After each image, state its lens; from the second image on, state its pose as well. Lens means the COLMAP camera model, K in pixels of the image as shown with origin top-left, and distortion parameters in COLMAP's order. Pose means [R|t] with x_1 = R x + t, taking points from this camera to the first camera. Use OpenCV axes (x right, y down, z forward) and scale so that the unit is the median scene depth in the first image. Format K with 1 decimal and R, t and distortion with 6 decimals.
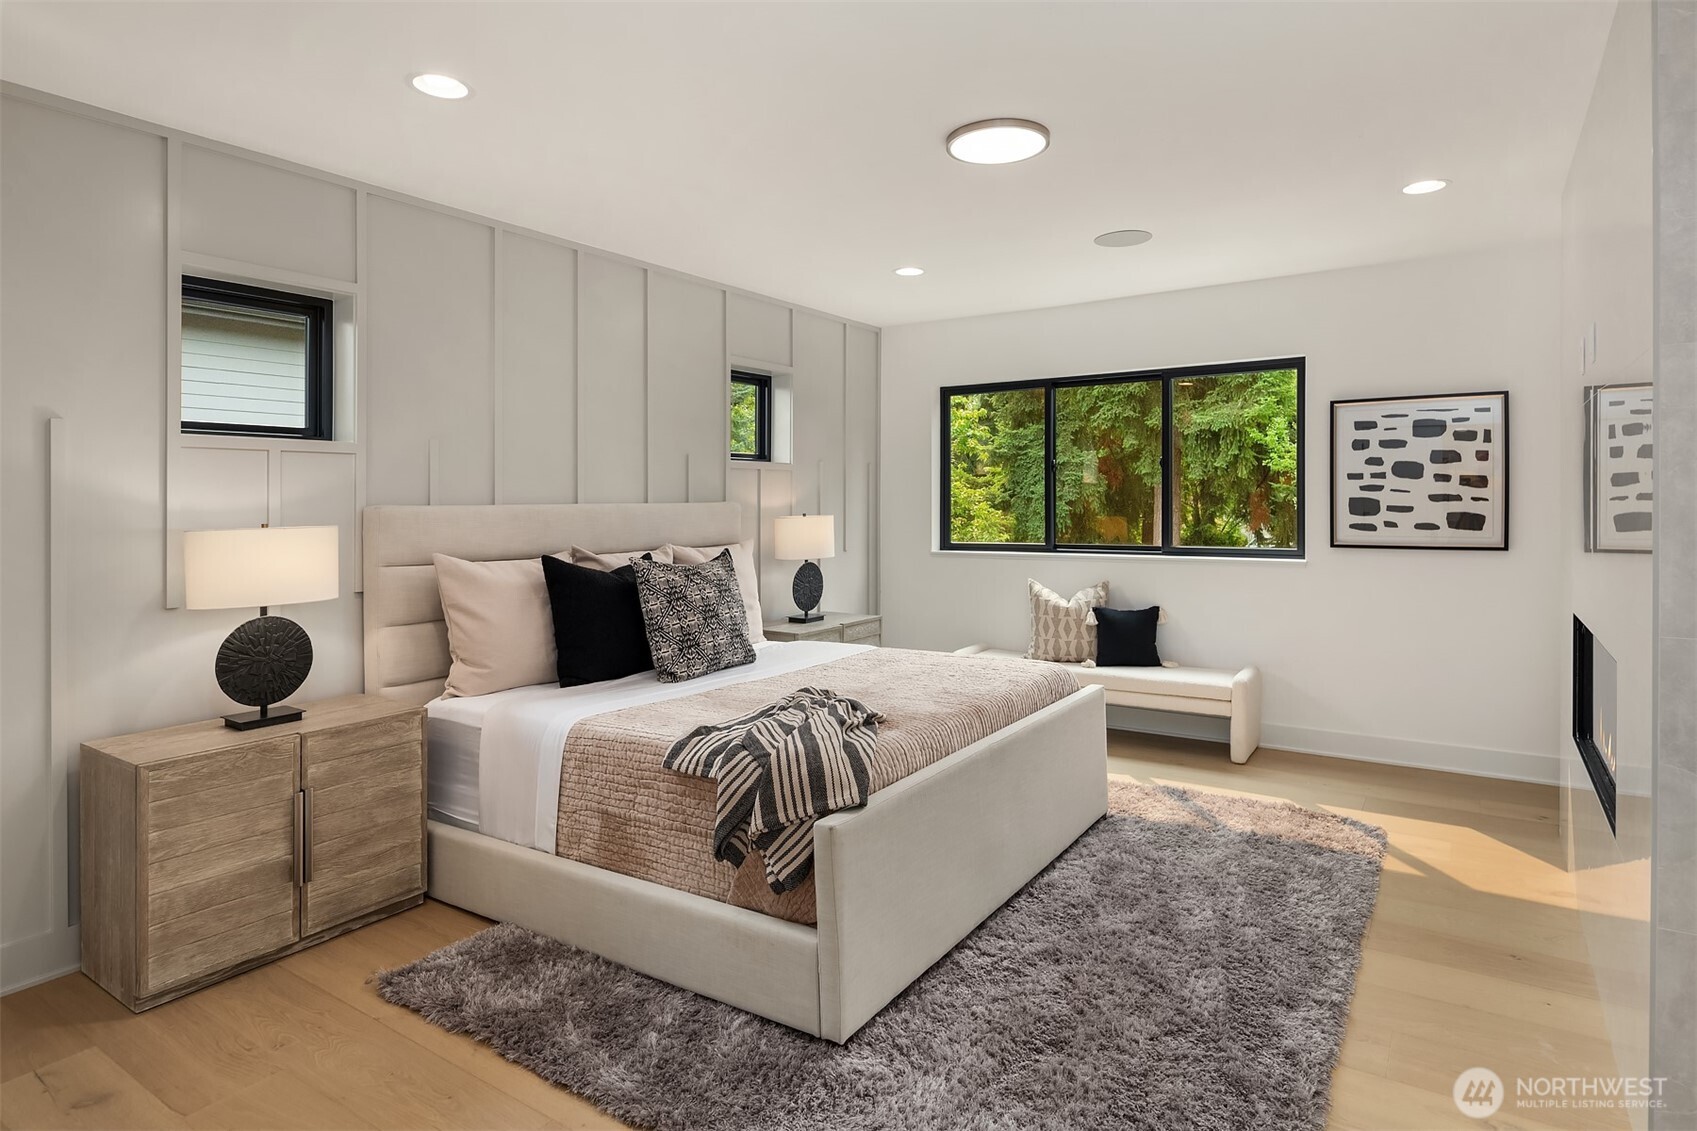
lens RADIAL K [[938.7, 0, 848.8], [0, 938.7, 505.2], [0, 0, 1]] dist [-0.000850, -0.000062]
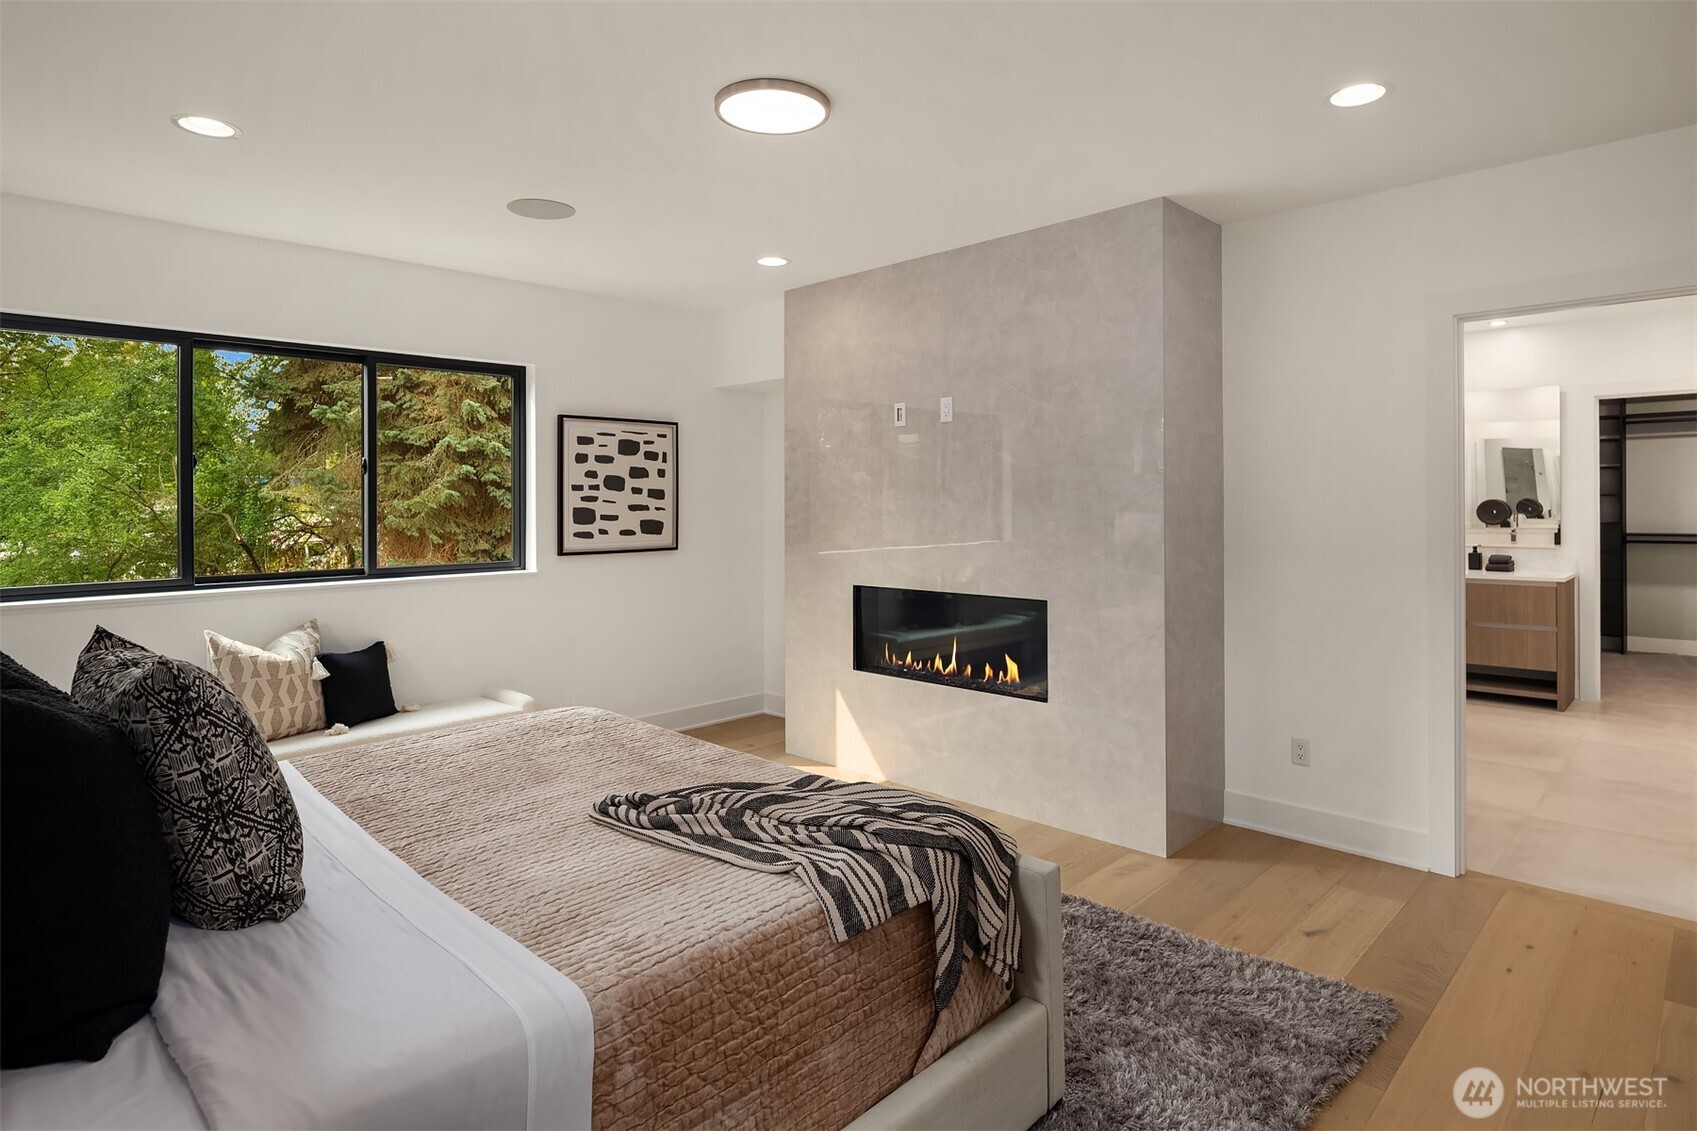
lens RADIAL K [[923.6, 0, 846.7], [0, 923.6, 502.5], [0, 0, 1]] dist [-0.001893, -0.000347]
pose [[0.187357, -0.001474, 0.982291, -0.440136], [0.002913, 0.999995, 0.000945, -0.014363], [-0.982288, 0.002684, 0.187360, 0.512999]]
